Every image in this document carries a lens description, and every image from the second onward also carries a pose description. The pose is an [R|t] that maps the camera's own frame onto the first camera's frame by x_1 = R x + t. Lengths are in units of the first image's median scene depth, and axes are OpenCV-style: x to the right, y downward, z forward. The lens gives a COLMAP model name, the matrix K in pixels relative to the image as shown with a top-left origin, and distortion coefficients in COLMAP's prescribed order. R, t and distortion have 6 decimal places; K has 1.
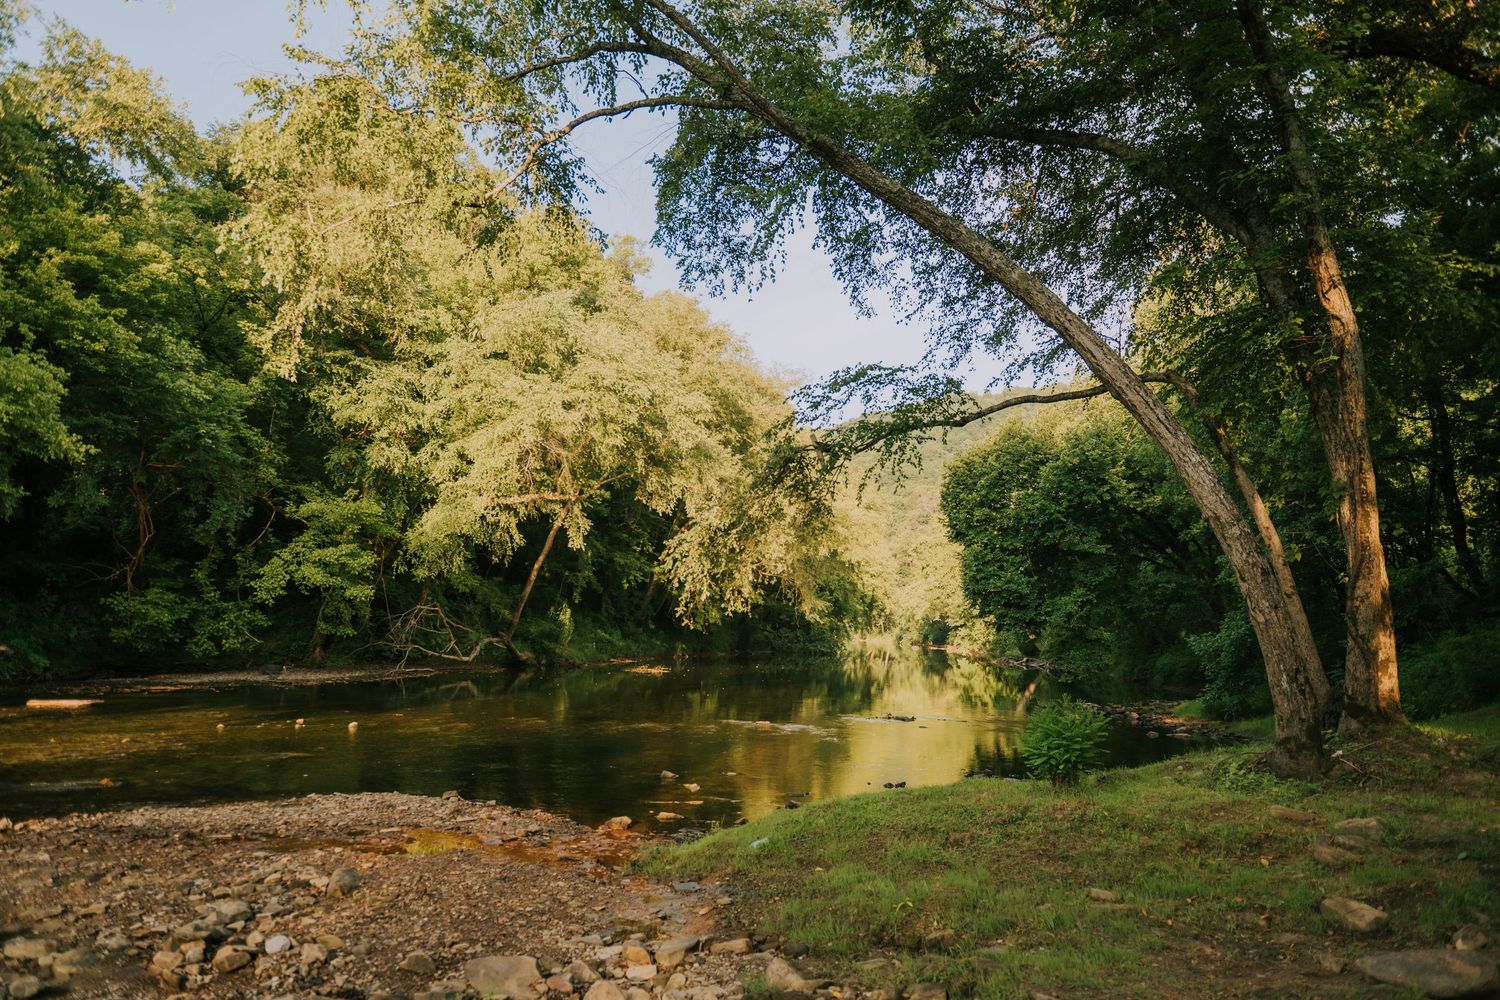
lens RADIAL K [[1033.8, 0, 750.0], [0, 1033.8, 500.0], [0, 0, 1]] dist [0.000408, -0.004635]
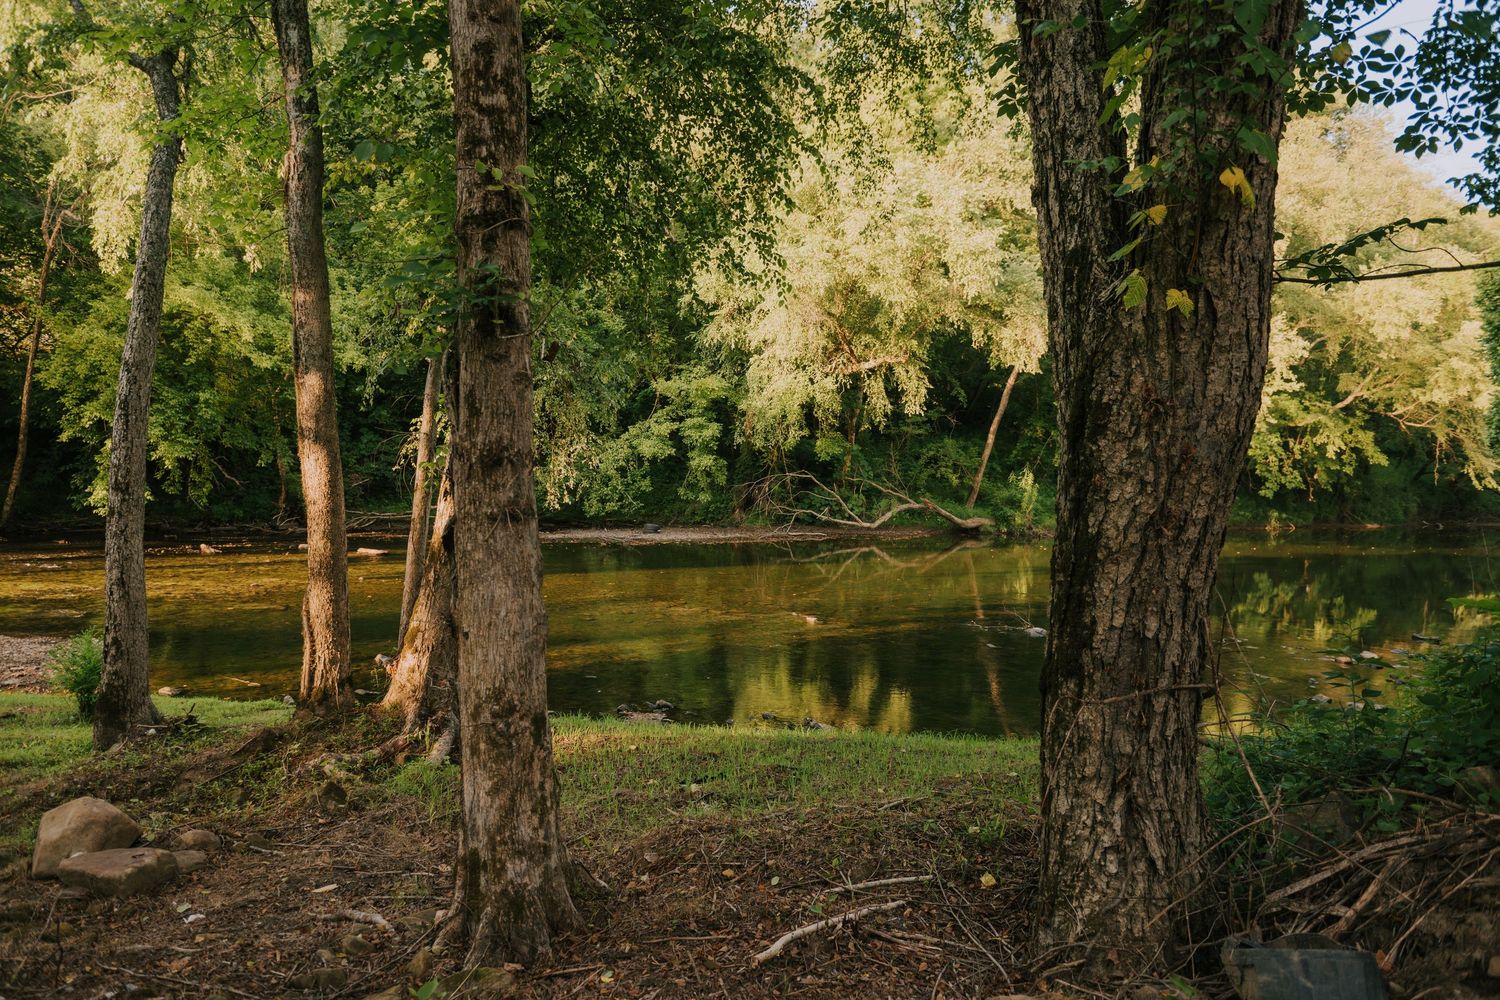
lens RADIAL K [[1042.0, 0, 744.7], [0, 1042.0, 489.4], [0, 0, 1]] dist [-0.001567, -0.004314]
pose [[0.749328, 0.016025, -0.662005, 0.370114], [0.069838, 0.992220, 0.103068, 0.008539], [0.658506, -0.123465, 0.742379, 0.211625]]
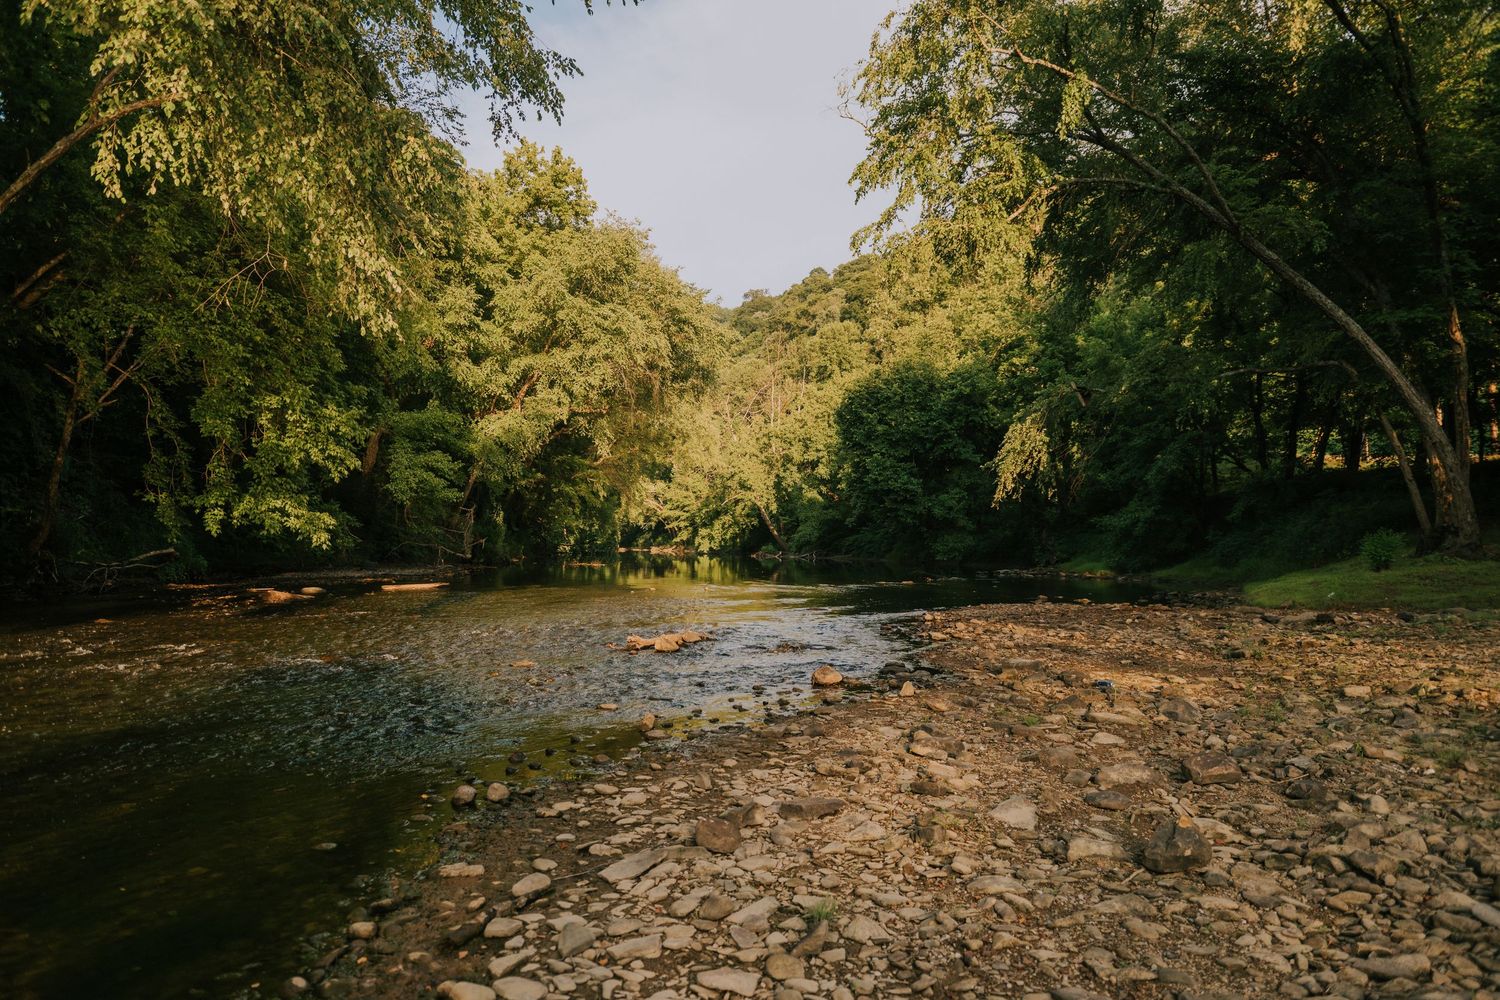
lens RADIAL K [[1033.8, 0, 750.0], [0, 1033.8, 500.0], [0, 0, 1]] dist [0.000408, -0.004635]
pose [[0.937308, -0.011548, 0.348312, -0.460368], [-0.020915, 0.995785, 0.089297, -0.012213], [-0.347875, -0.090983, 0.933116, -0.154712]]
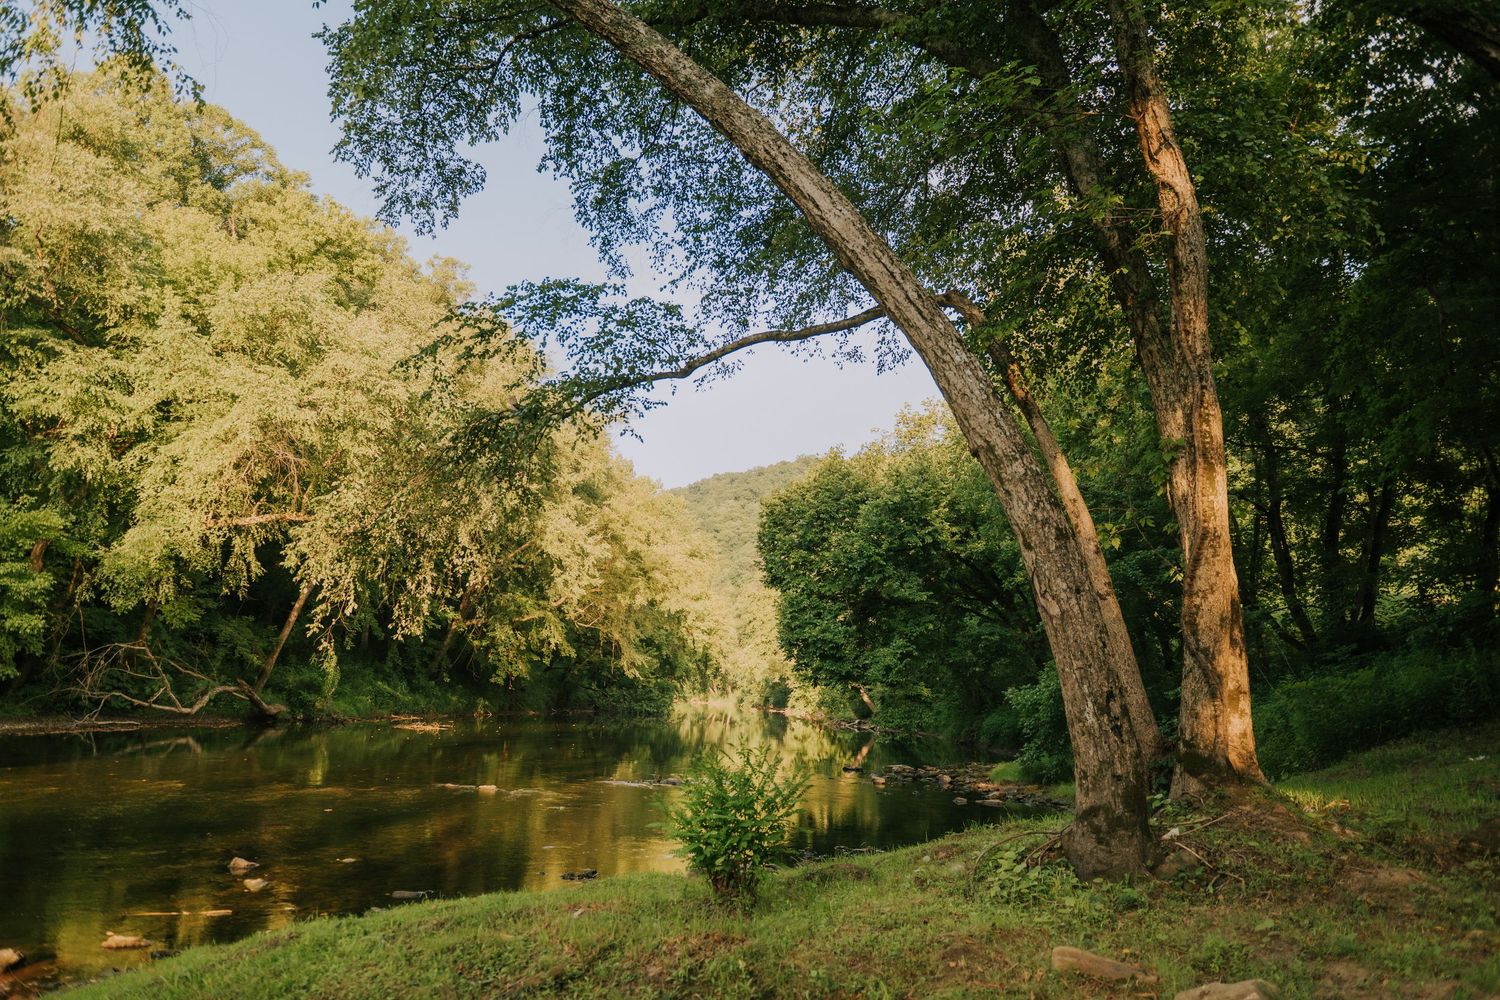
lens RADIAL K [[1042.0, 0, 744.7], [0, 1042.0, 489.4], [0, 0, 1]] dist [-0.001567, -0.004314]
pose [[0.990030, 0.037929, 0.135652, 0.062597], [-0.028676, 0.997168, -0.069527, 0.025448], [-0.137905, 0.064944, 0.988314, 0.113666]]
